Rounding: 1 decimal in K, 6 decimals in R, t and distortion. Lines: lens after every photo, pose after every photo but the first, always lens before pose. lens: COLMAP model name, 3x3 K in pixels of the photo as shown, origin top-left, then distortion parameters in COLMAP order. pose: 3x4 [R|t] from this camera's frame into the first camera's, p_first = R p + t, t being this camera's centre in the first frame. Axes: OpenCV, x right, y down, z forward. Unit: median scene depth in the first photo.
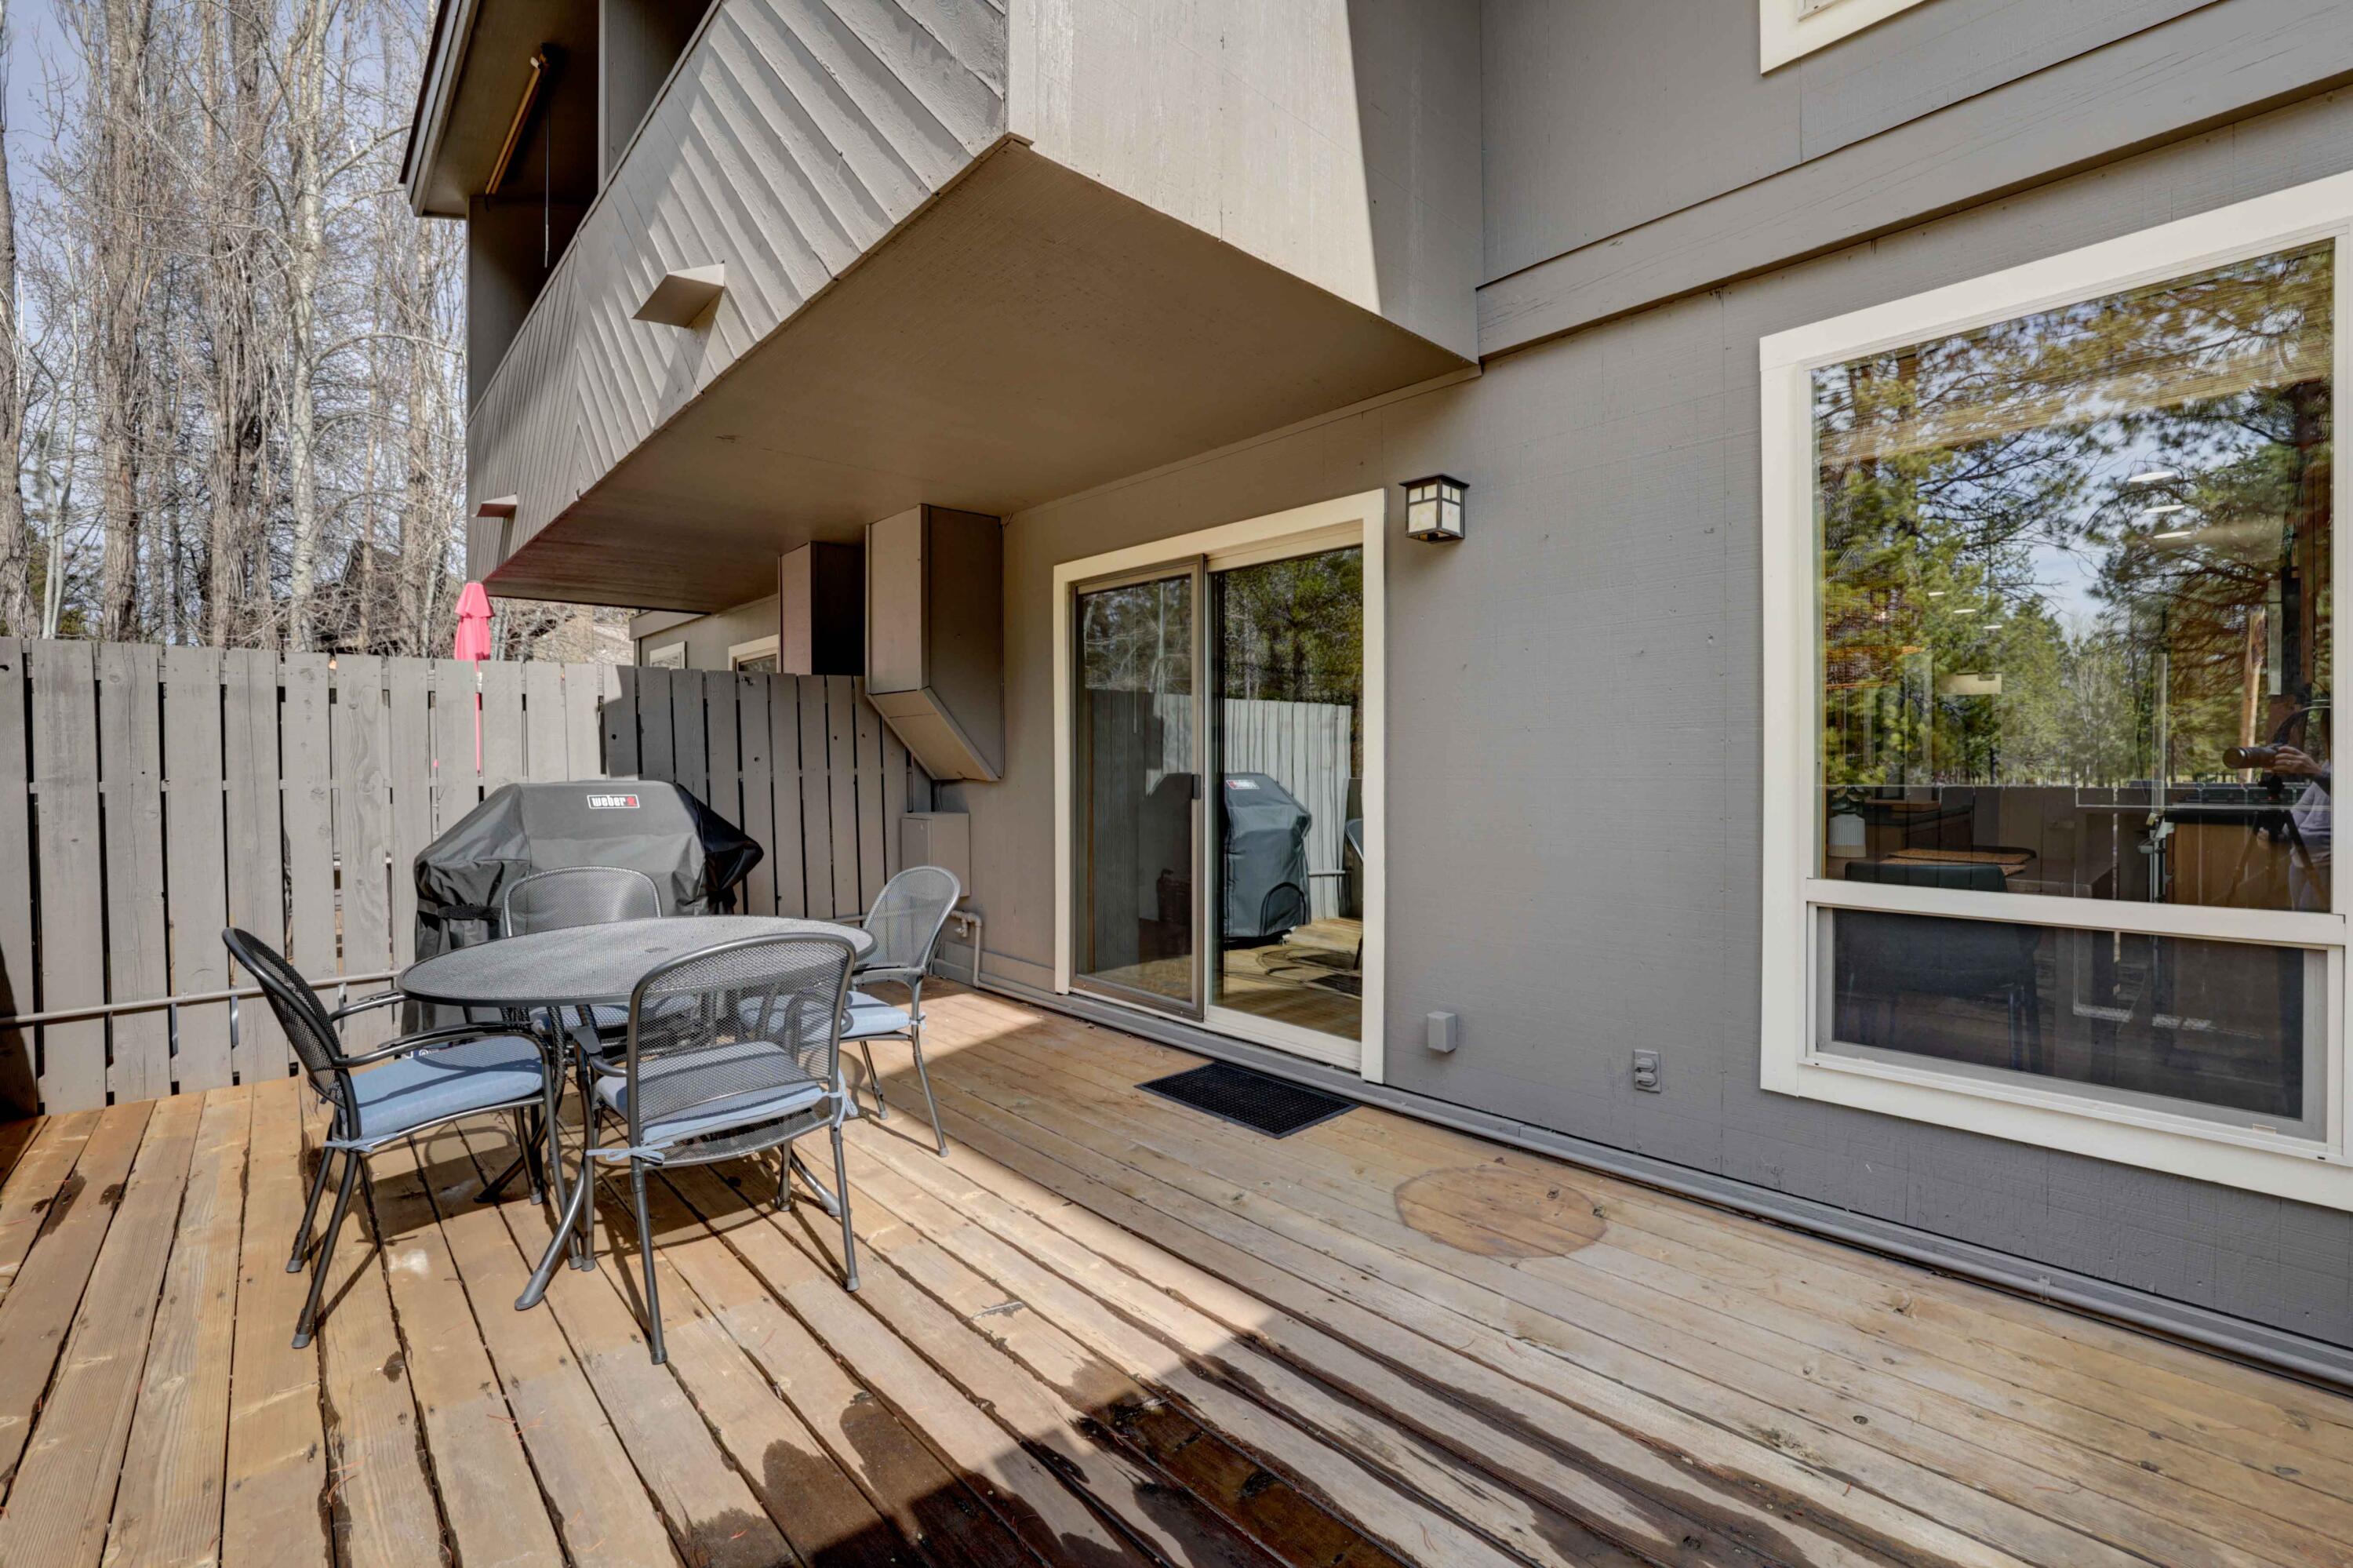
lens RADIAL K [[1033.9, 0, 1168.3], [0, 1033.9, 781.1], [0, 0, 1]] dist [-0.046696, 0.015817]
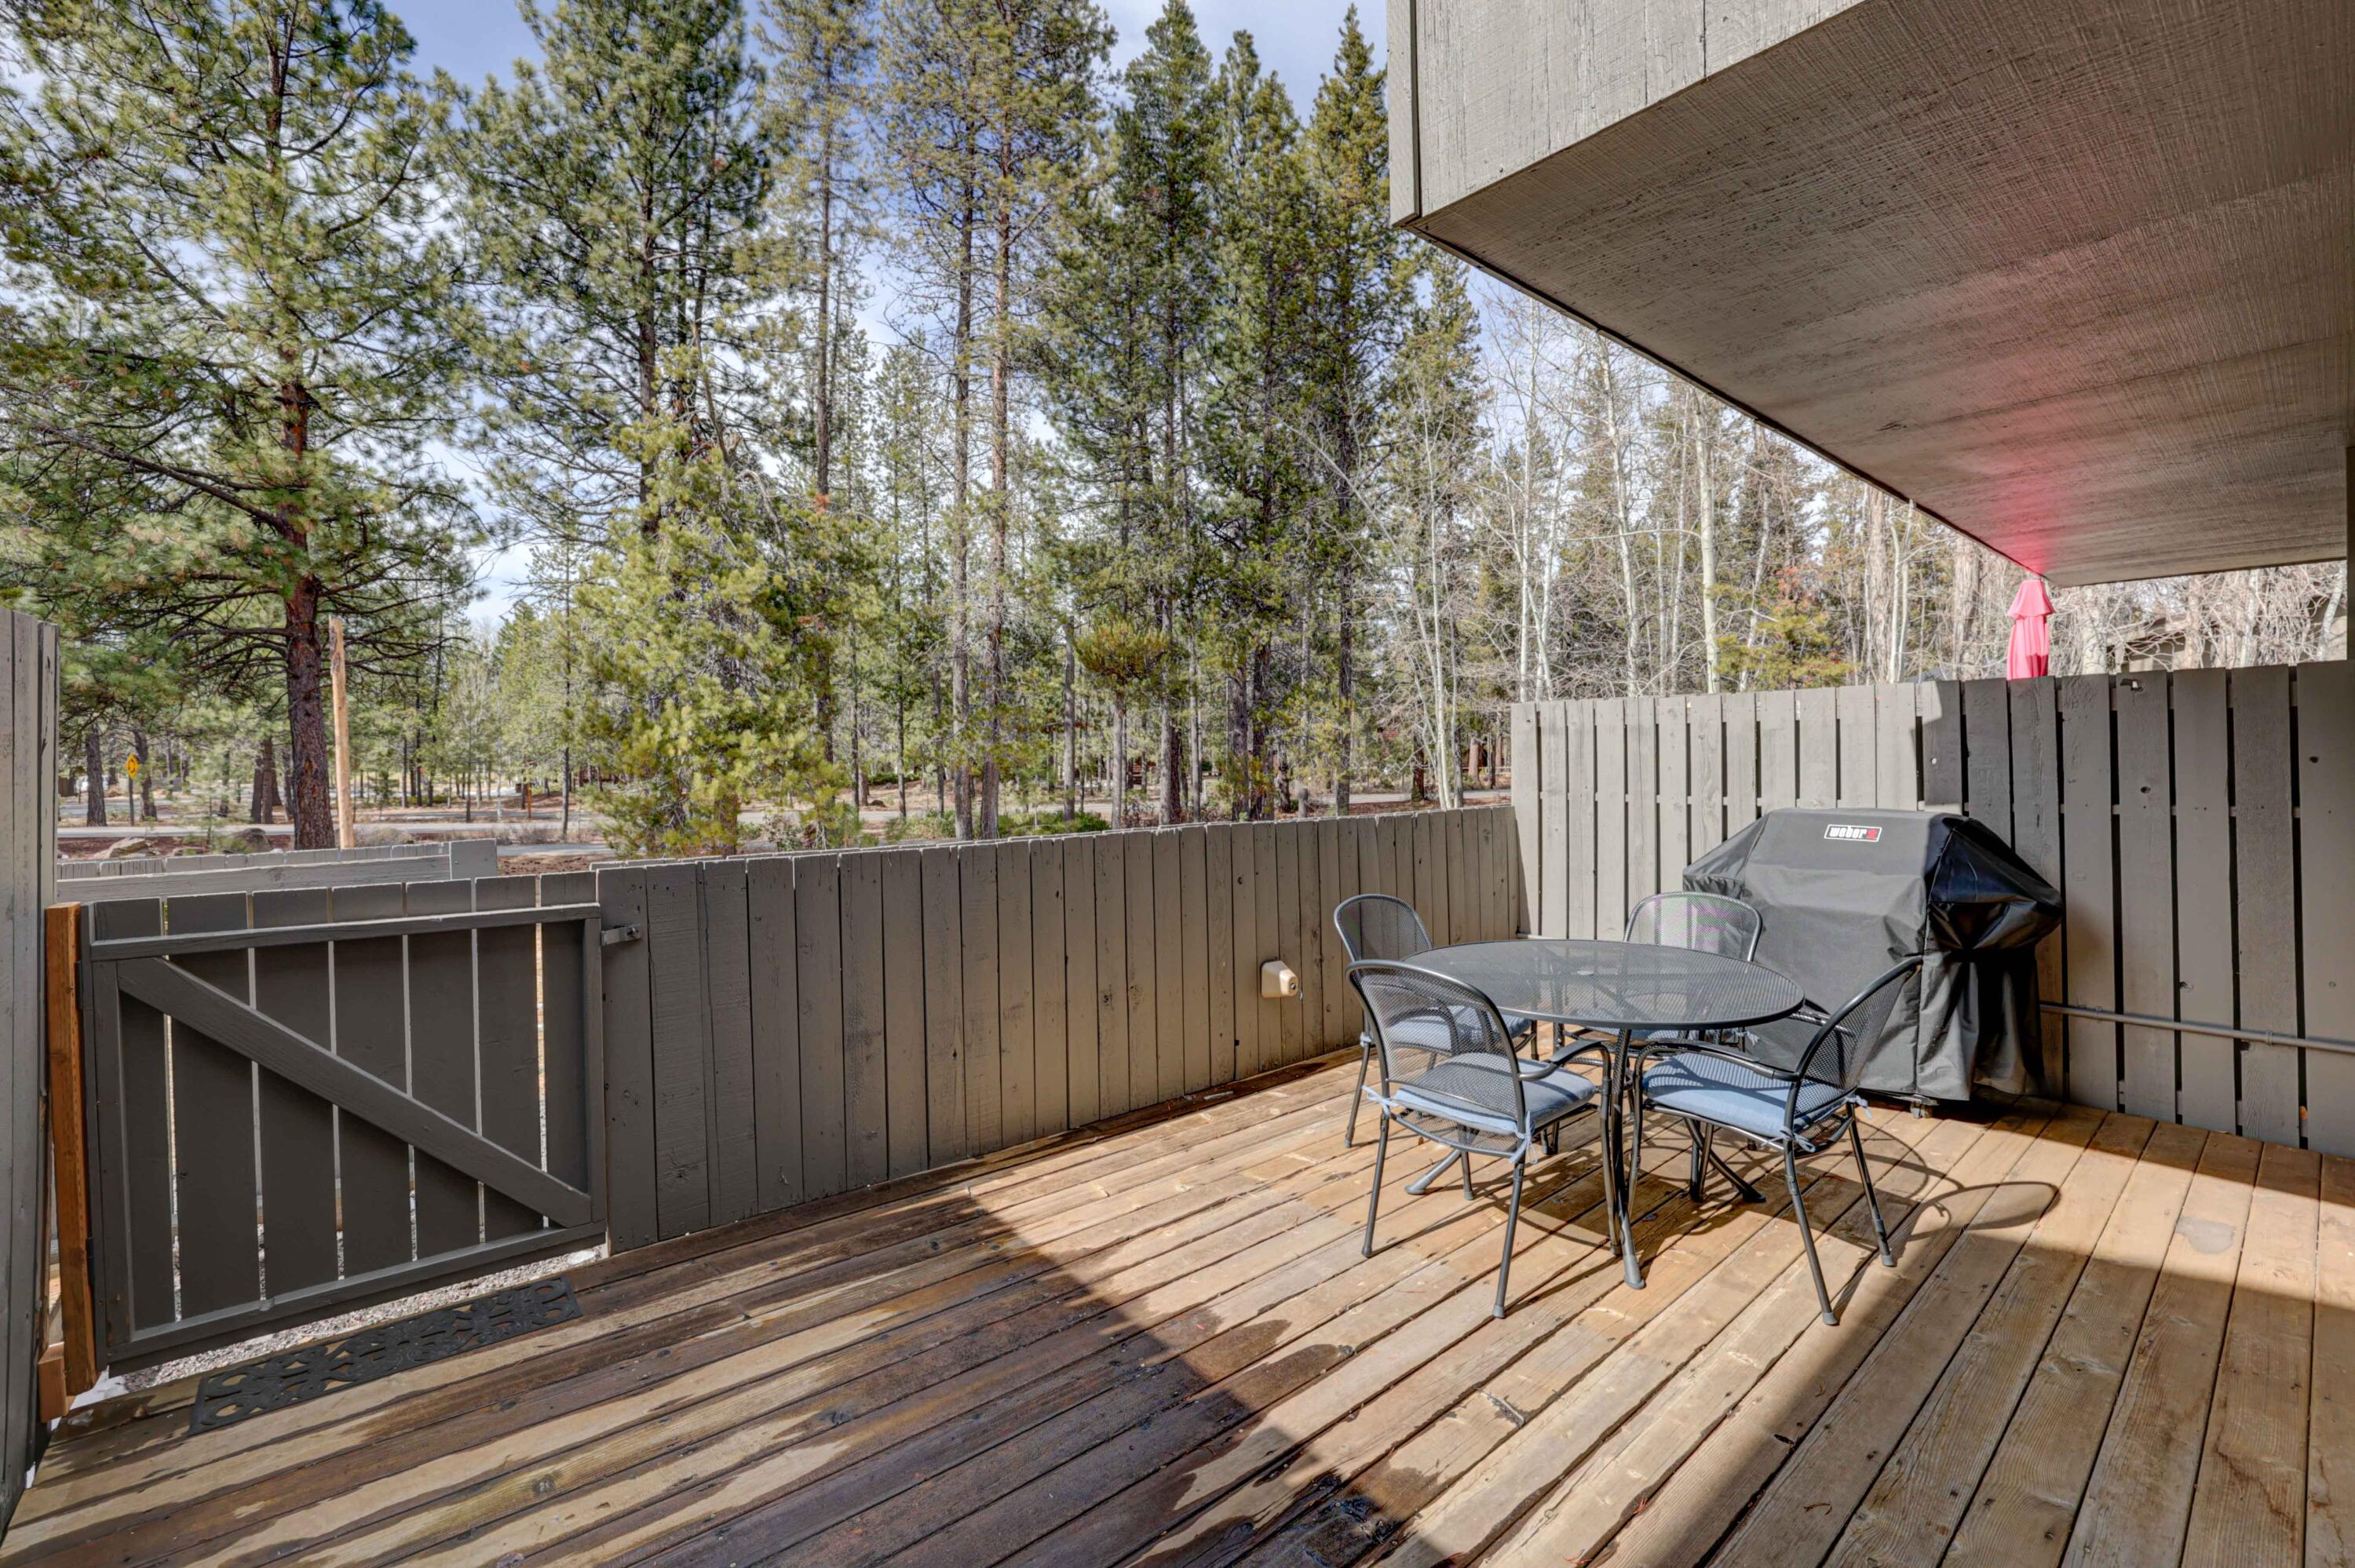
lens RADIAL K [[1034.6, 0, 1172.7], [0, 1034.6, 759.6], [0, 0, 1]] dist [-0.046696, 0.015817]
pose [[-0.056644, 0.019488, -0.998204, 0.802883], [-0.013169, 0.999708, 0.020265, -0.108495], [0.998308, 0.014294, -0.056371, 0.743199]]
